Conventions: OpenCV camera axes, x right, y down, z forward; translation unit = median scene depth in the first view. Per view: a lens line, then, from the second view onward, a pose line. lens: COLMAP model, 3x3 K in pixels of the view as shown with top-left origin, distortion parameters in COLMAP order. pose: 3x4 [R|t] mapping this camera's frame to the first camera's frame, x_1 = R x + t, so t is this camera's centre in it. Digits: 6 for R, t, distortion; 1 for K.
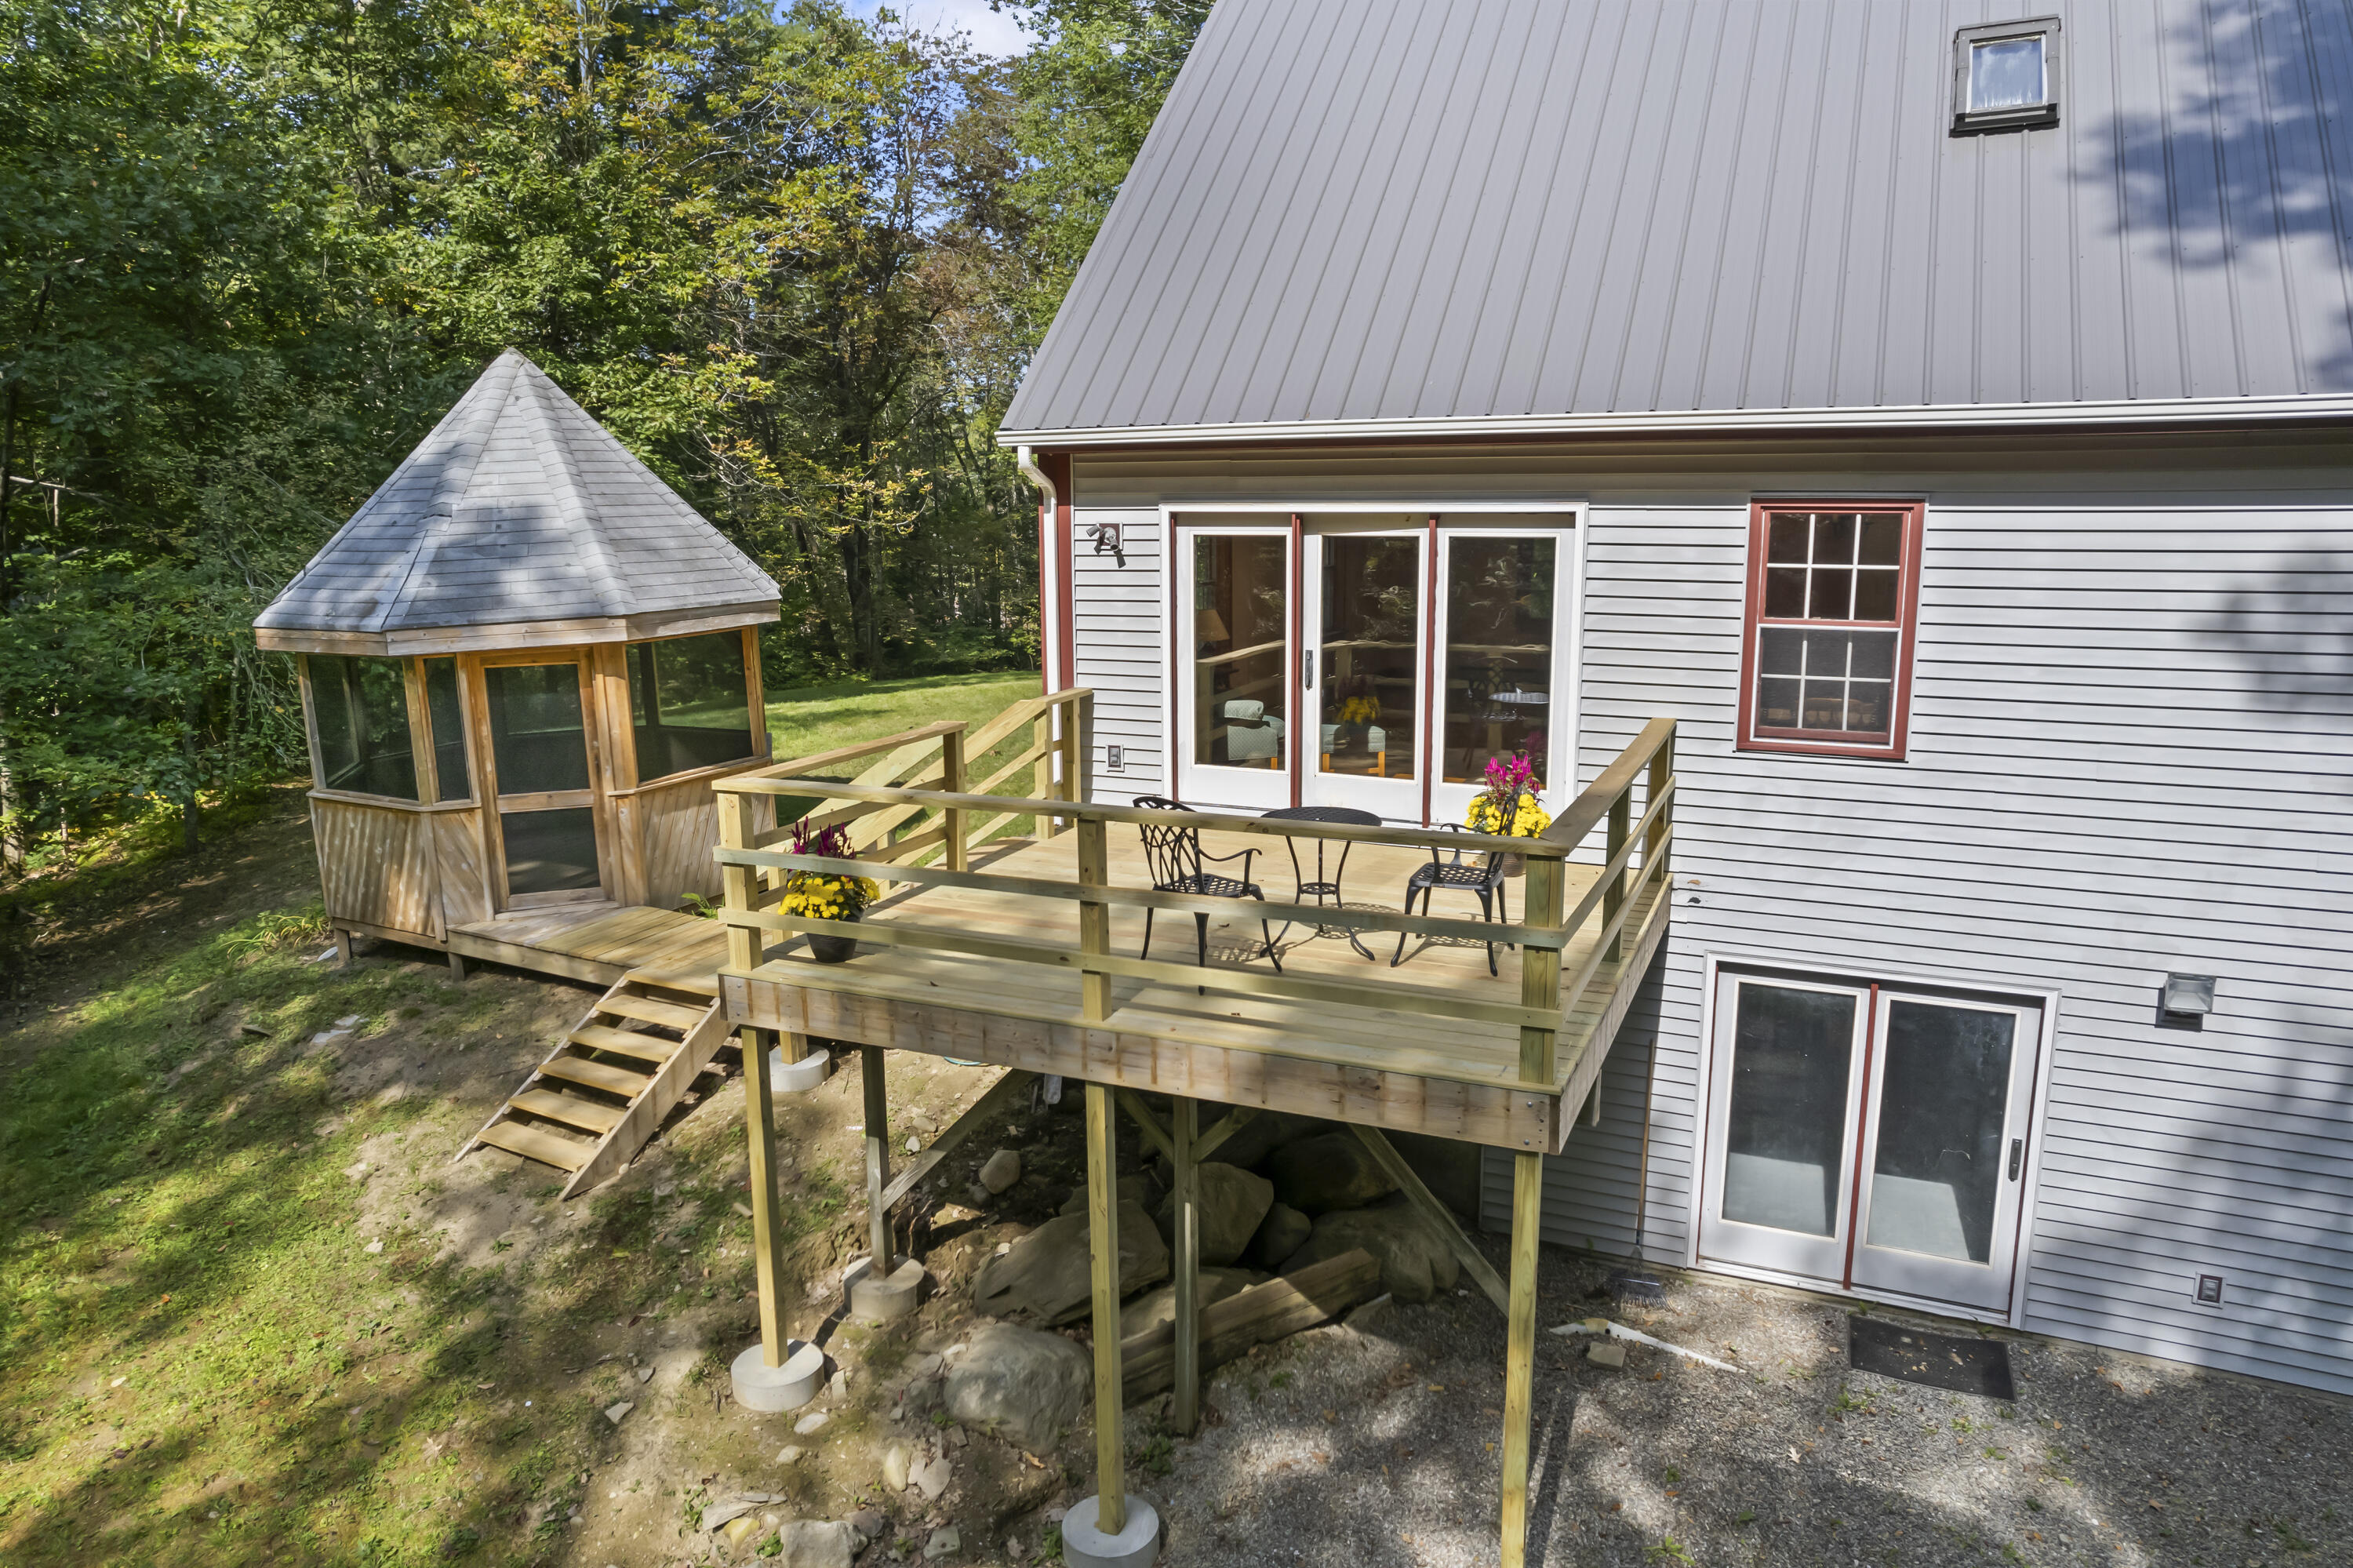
lens RADIAL K [[1498.7, 0, 1186.3], [0, 1498.7, 781.6], [0, 0, 1]] dist [-0.067422, 0.050811]
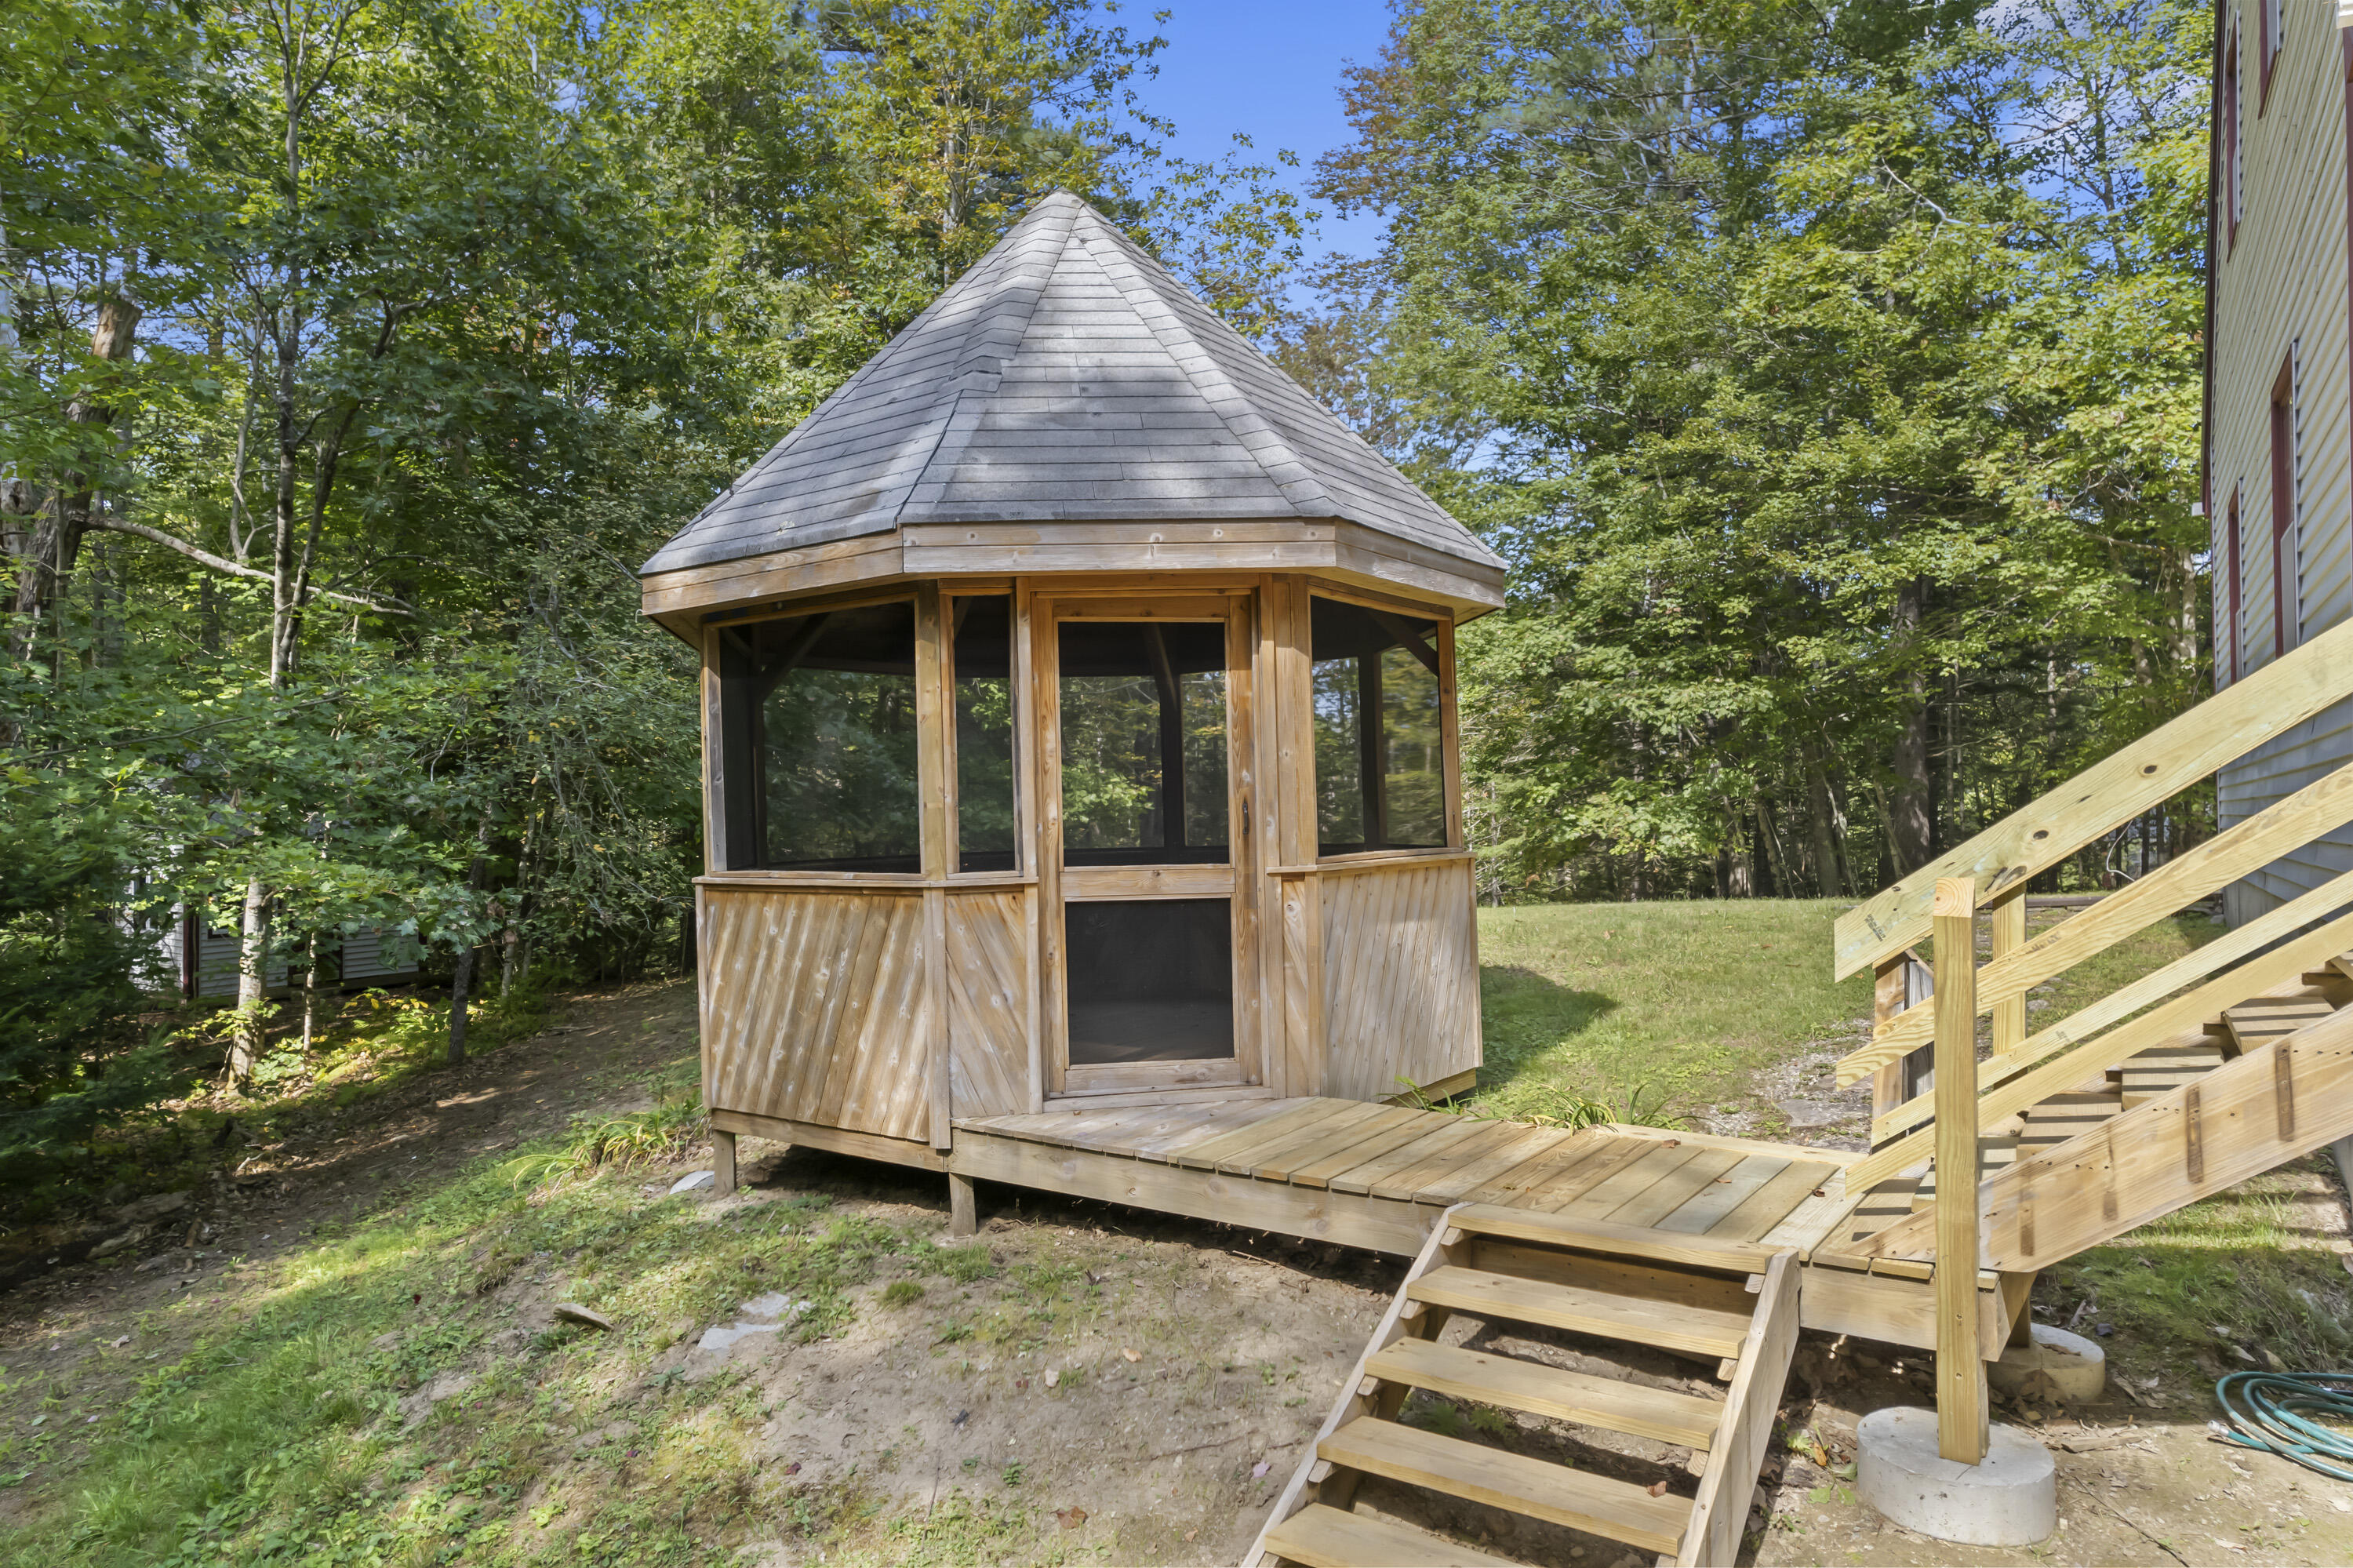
lens RADIAL K [[1498.7, 0, 1178.3], [0, 1498.7, 791.1], [0, 0, 1]] dist [-0.067422, 0.050811]
pose [[0.990589, -0.000384, -0.136871, -0.423489], [-0.027344, 0.979282, -0.200646, 0.104908], [0.134112, 0.202500, 0.970055, 0.588819]]
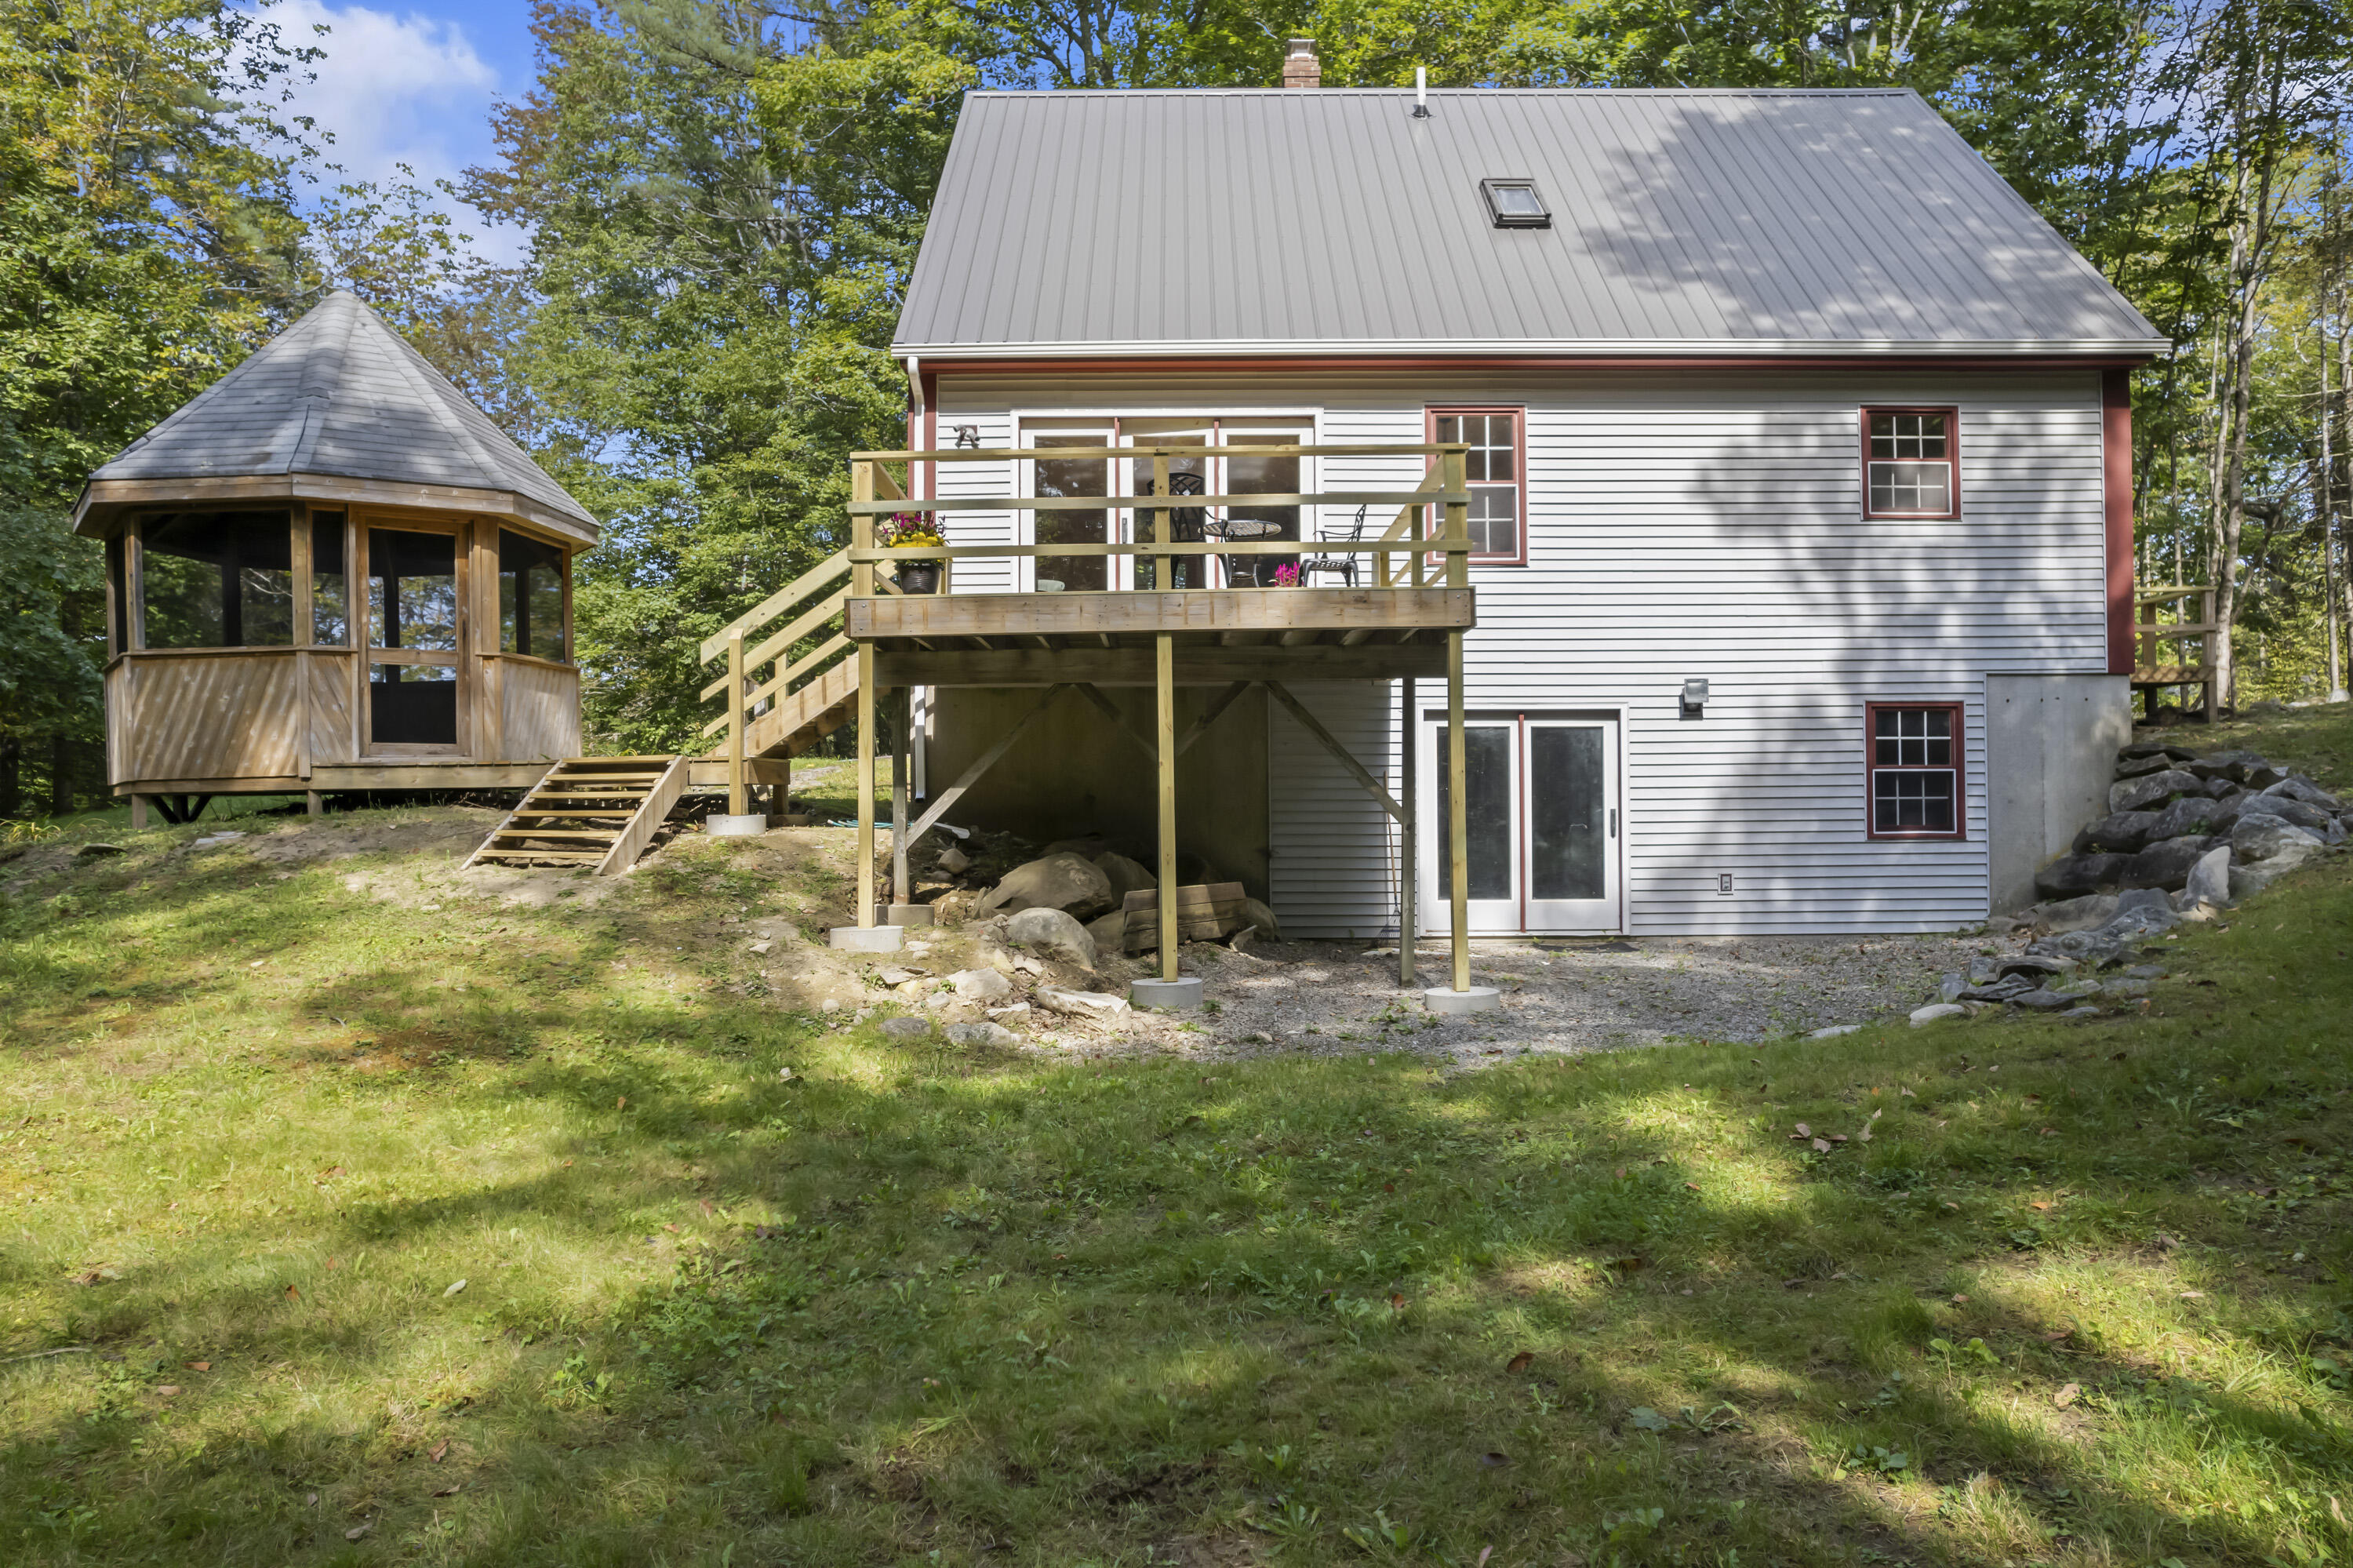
lens RADIAL K [[1498.7, 0, 1175.7], [0, 1498.7, 788.6], [0, 0, 1]] dist [-0.067422, 0.050811]
pose [[0.911611, 0.009230, 0.410951, -0.444774], [0.075869, 0.978793, -0.190284, 0.428173], [-0.403992, 0.204644, 0.891578, -0.197002]]
